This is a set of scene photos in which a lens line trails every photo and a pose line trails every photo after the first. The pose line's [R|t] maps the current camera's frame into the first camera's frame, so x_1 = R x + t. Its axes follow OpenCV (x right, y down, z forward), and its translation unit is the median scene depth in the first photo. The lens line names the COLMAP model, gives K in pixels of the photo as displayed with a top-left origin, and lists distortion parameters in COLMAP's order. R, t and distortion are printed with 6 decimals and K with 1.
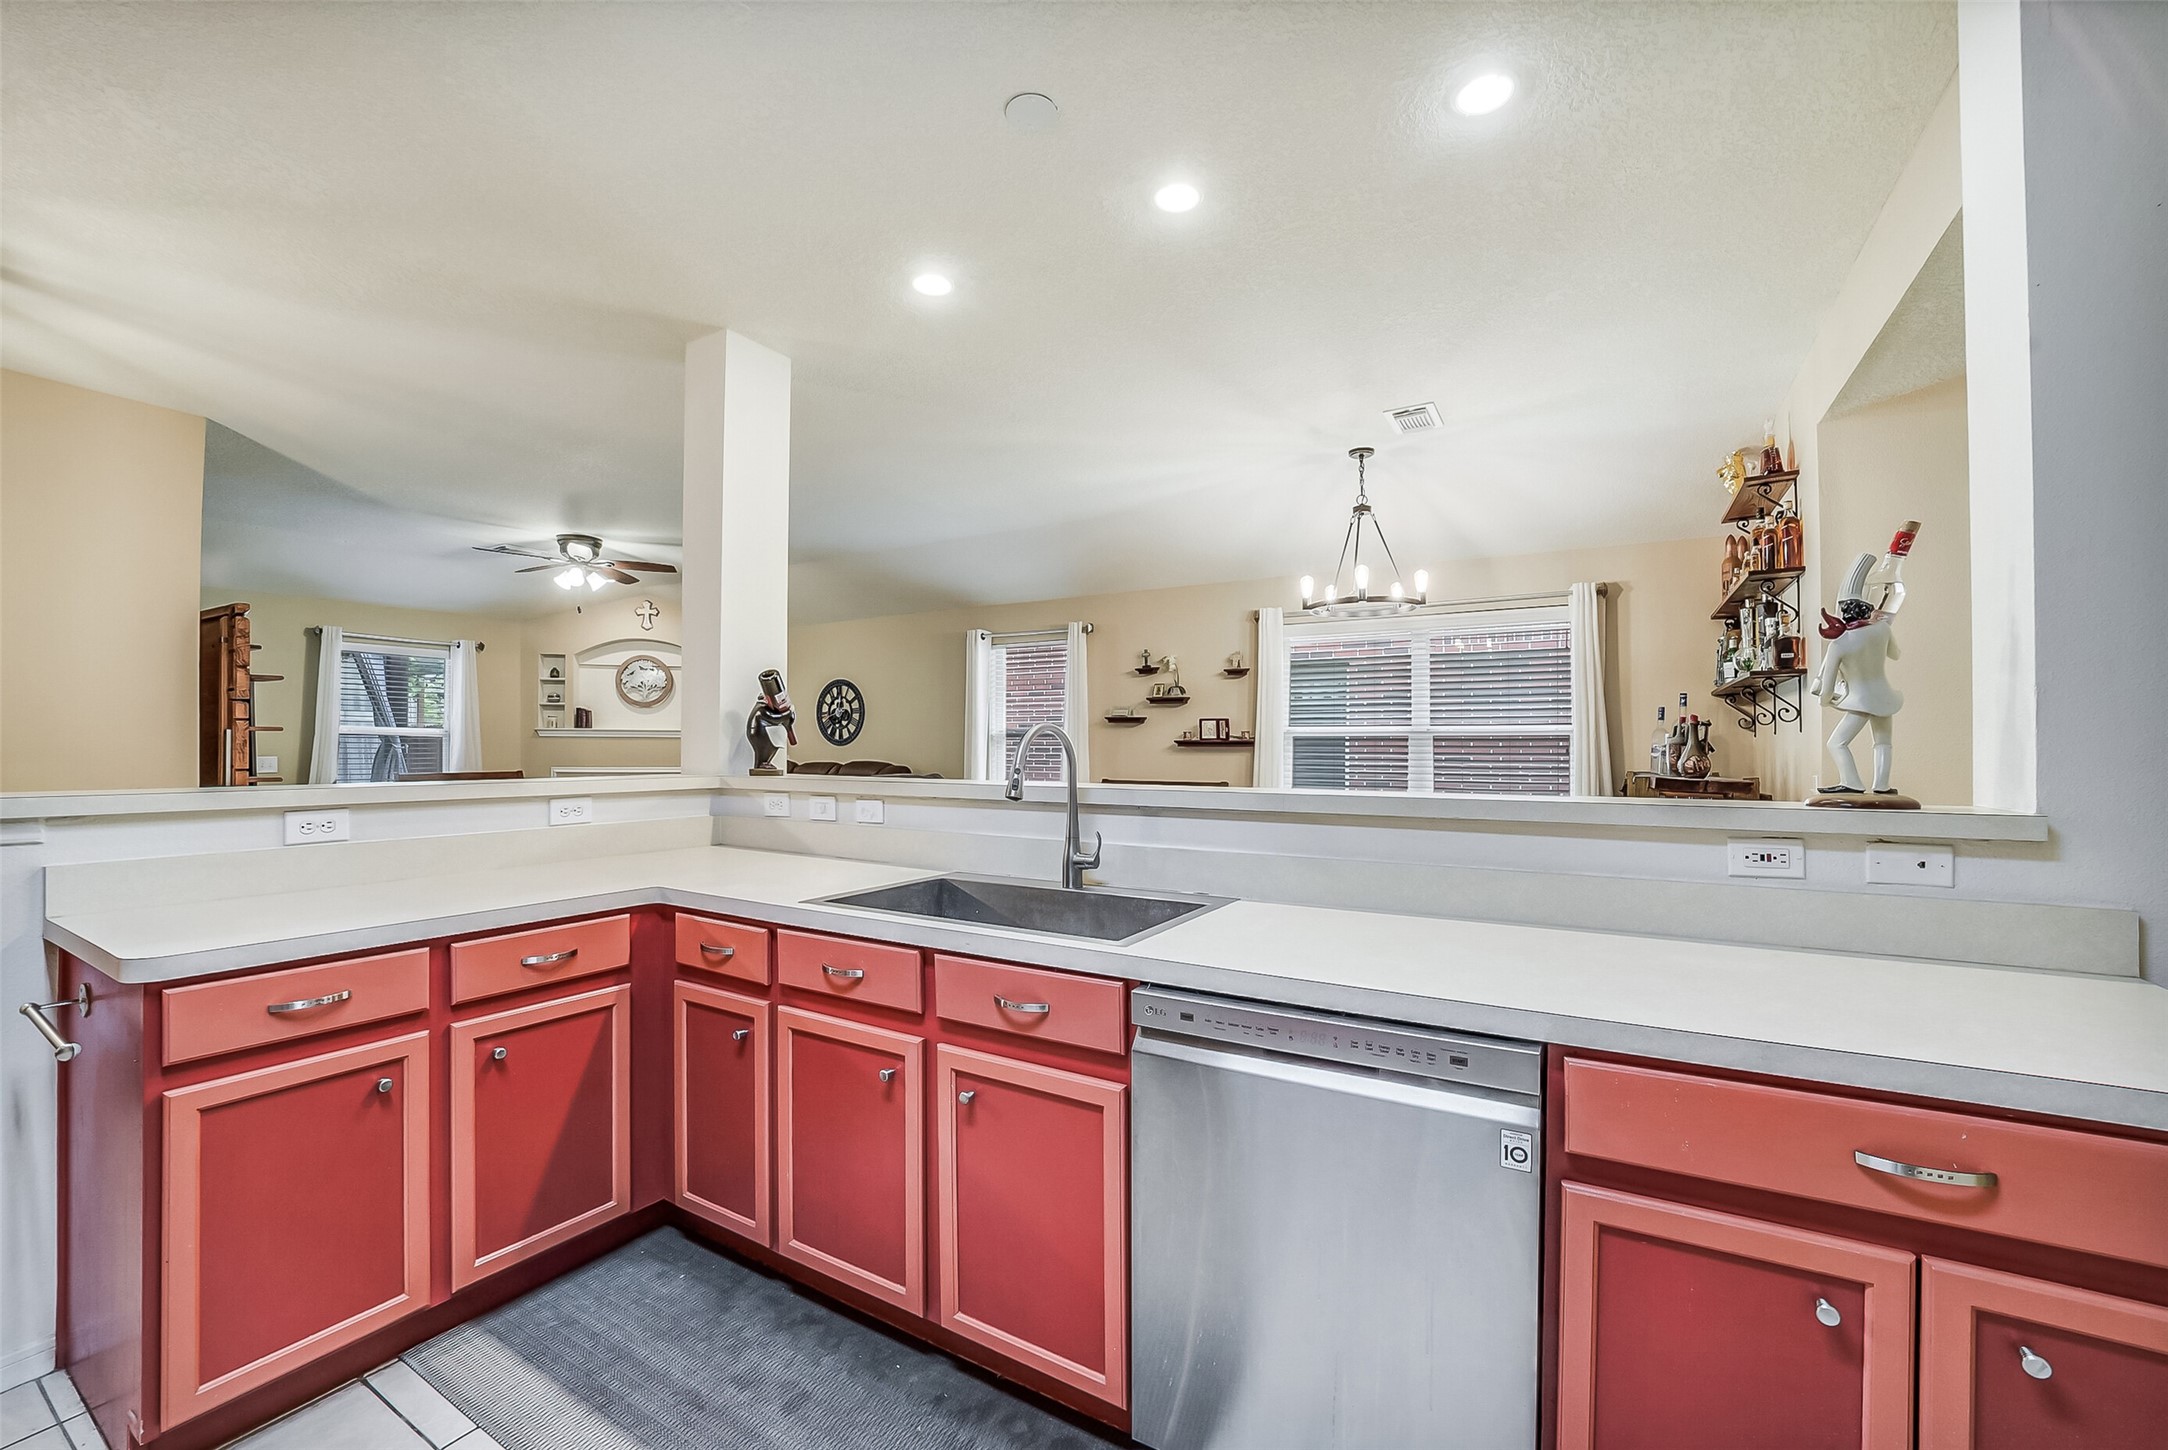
lens RADIAL K [[862.8, 0, 1090.7], [0, 862.8, 737.9], [0, 0, 1]] dist [-0.037560, 0.009241]
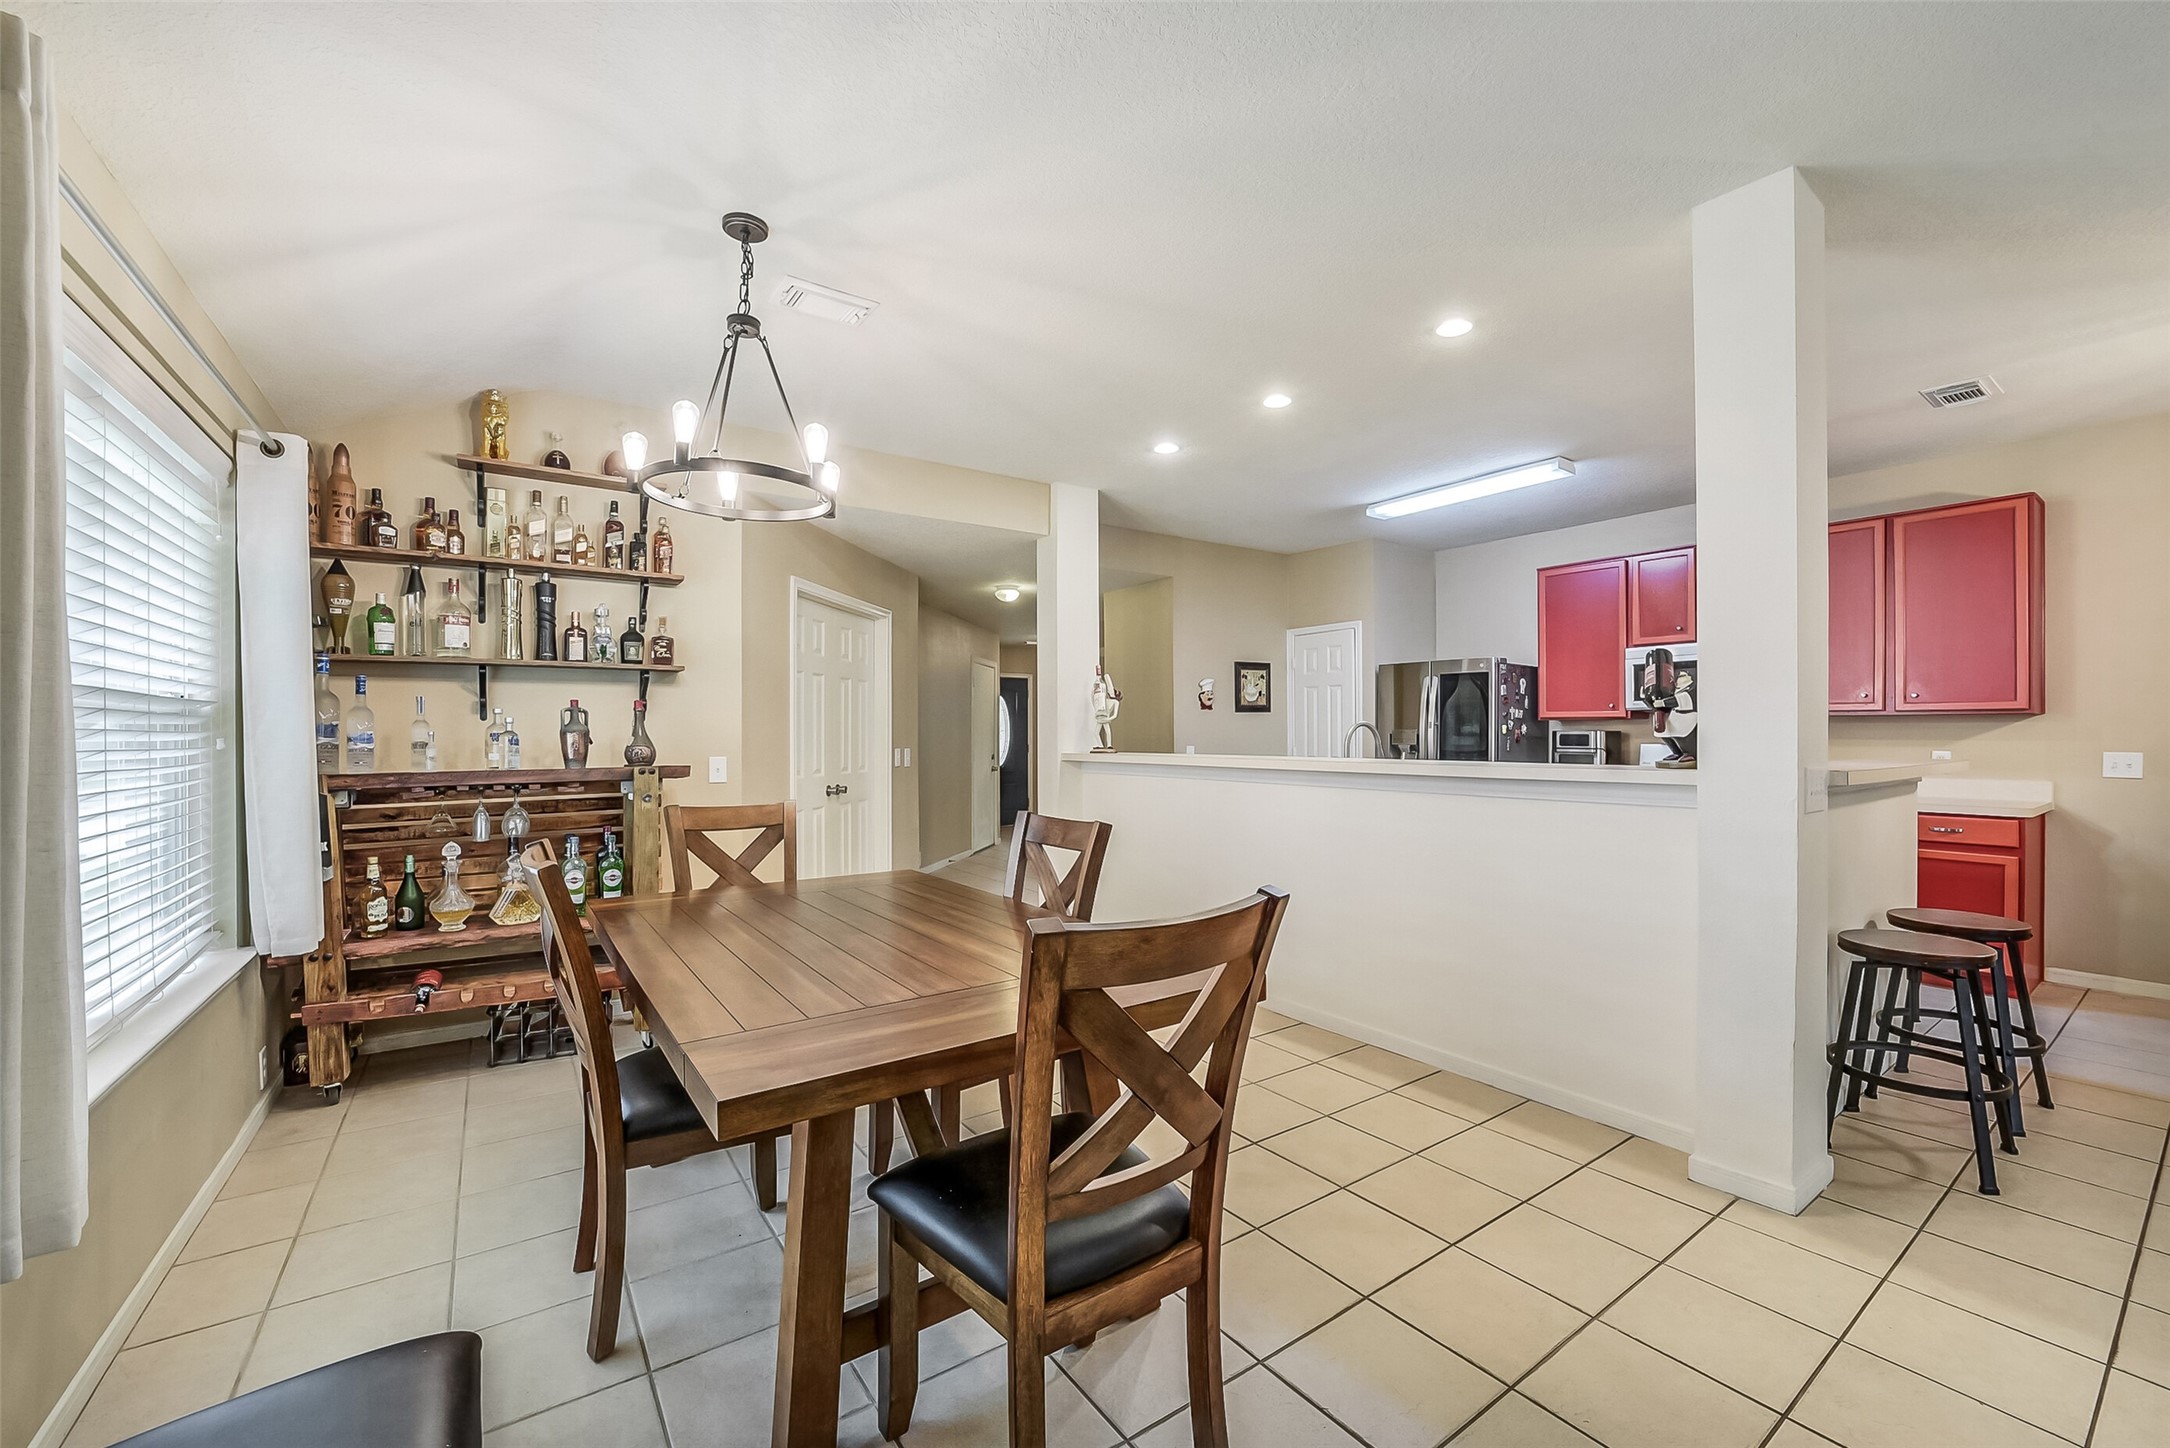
lens RADIAL K [[863.6, 0, 1095.8], [0, 863.6, 736.1], [0, 0, 1]] dist [-0.037560, 0.009241]
pose [[-0.912999, -0.002058, 0.407957, -0.095782], [-0.005287, 0.999963, -0.006789, 0.010073], [-0.407928, -0.008356, -0.912976, 0.989517]]
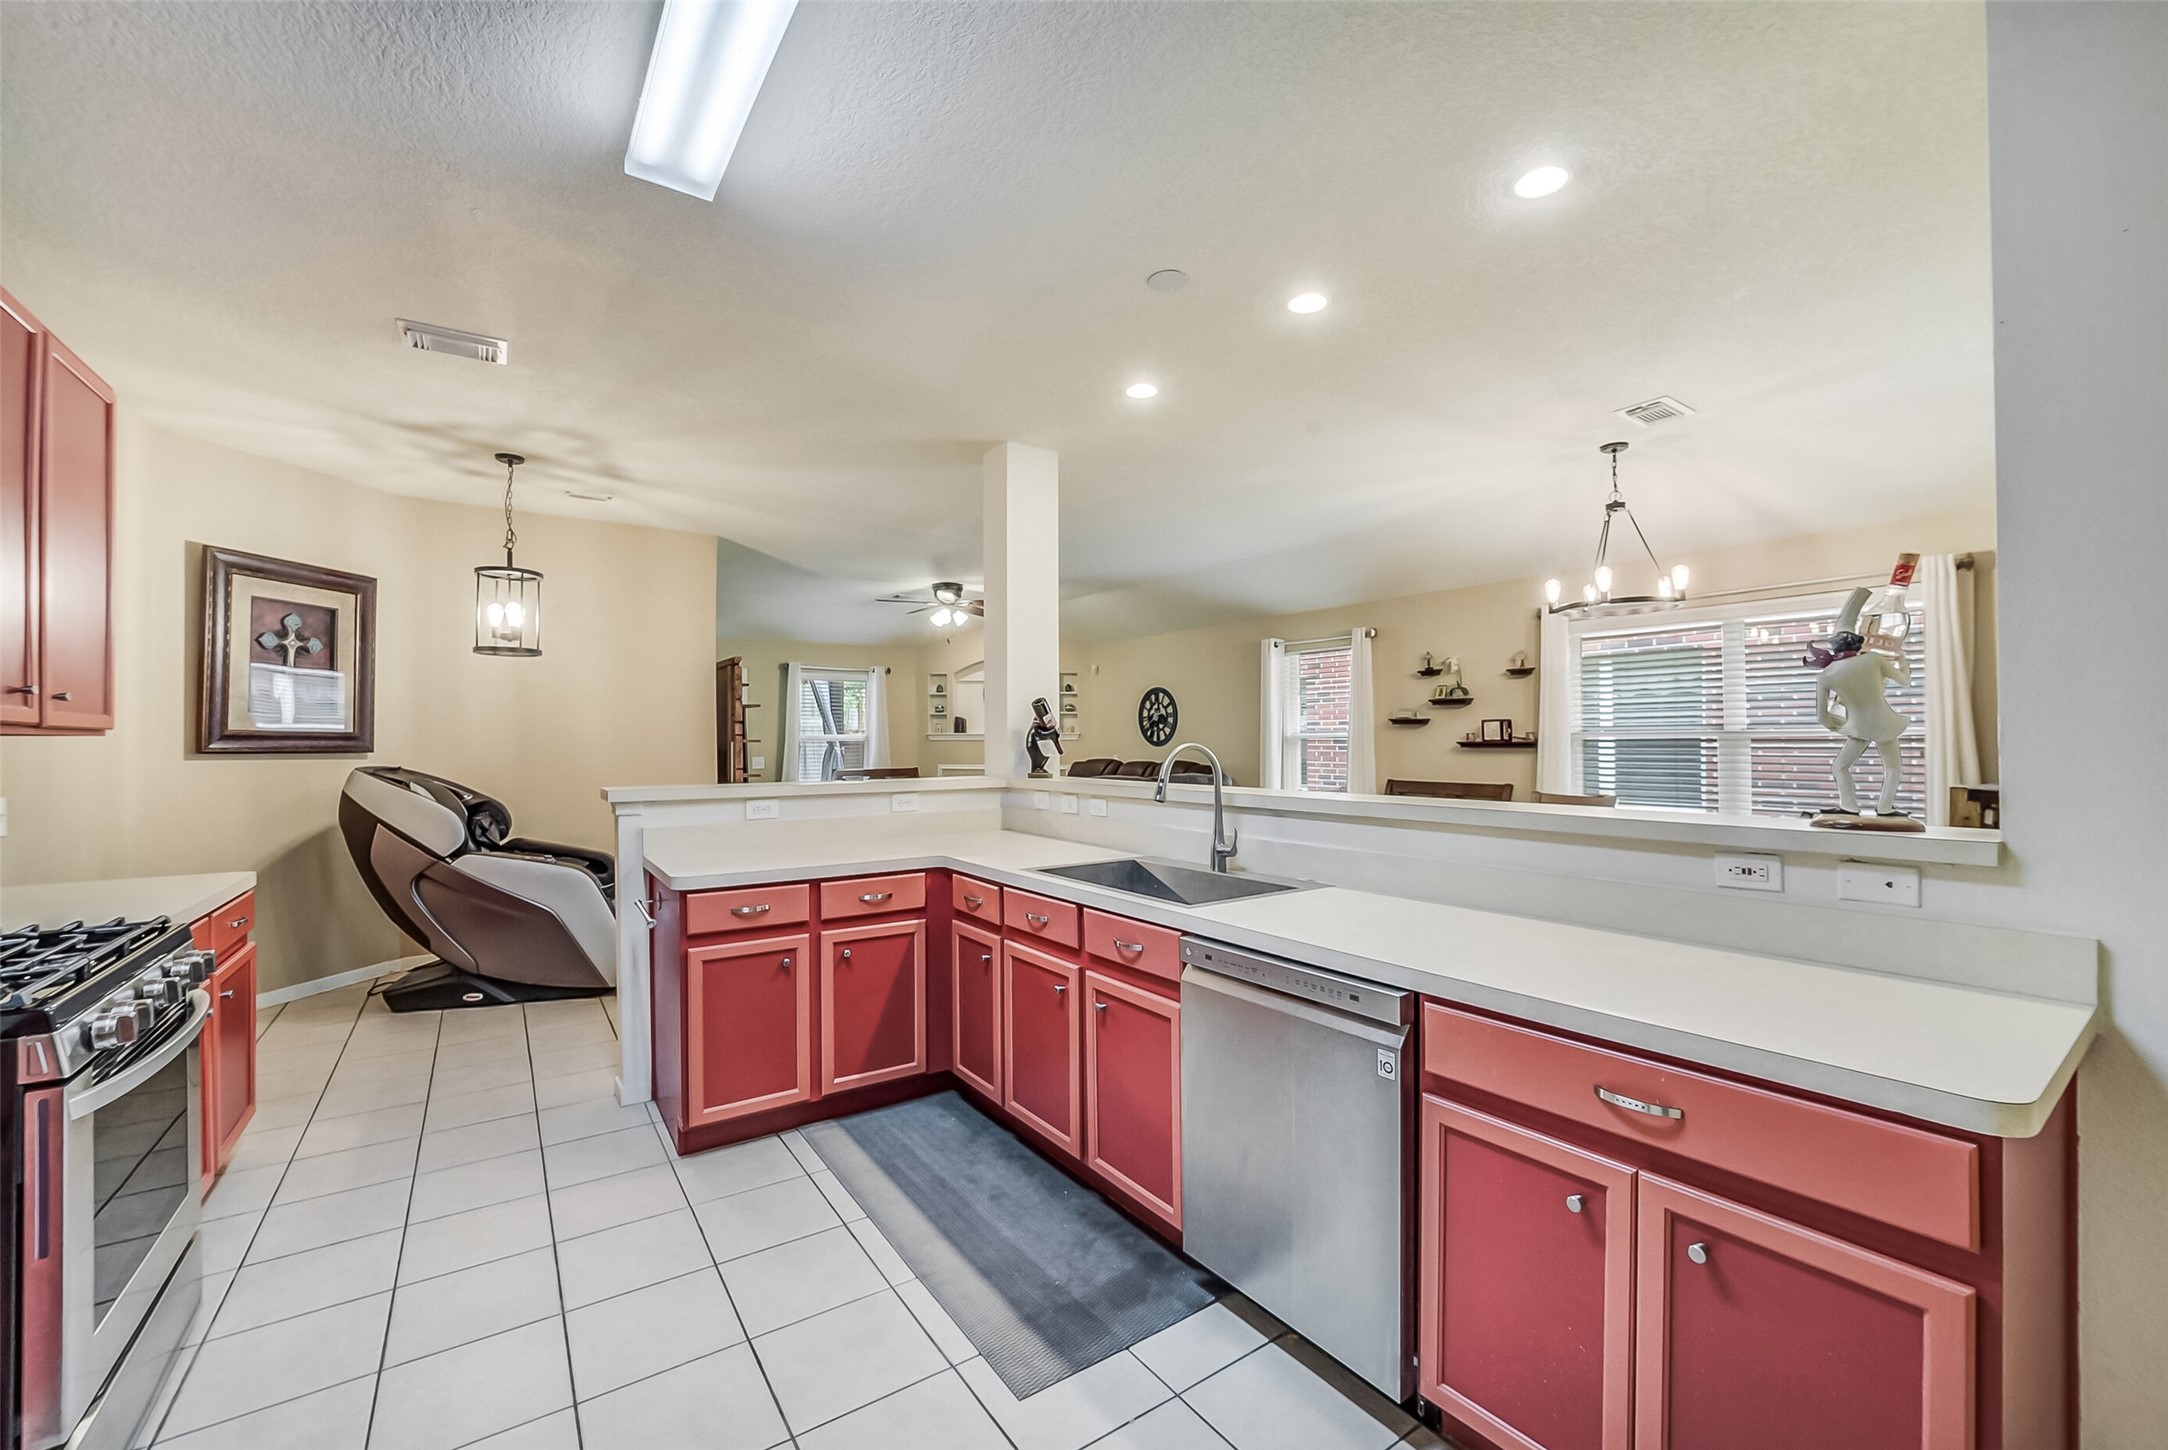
lens RADIAL K [[862.8, 0, 1086.5], [0, 862.8, 738.4], [0, 0, 1]] dist [-0.037560, 0.009241]
pose [[0.911175, -0.008194, -0.411939, 0.114071], [0.011662, 0.999915, 0.005906, -0.011504], [0.411855, -0.010185, 0.911192, -0.085728]]
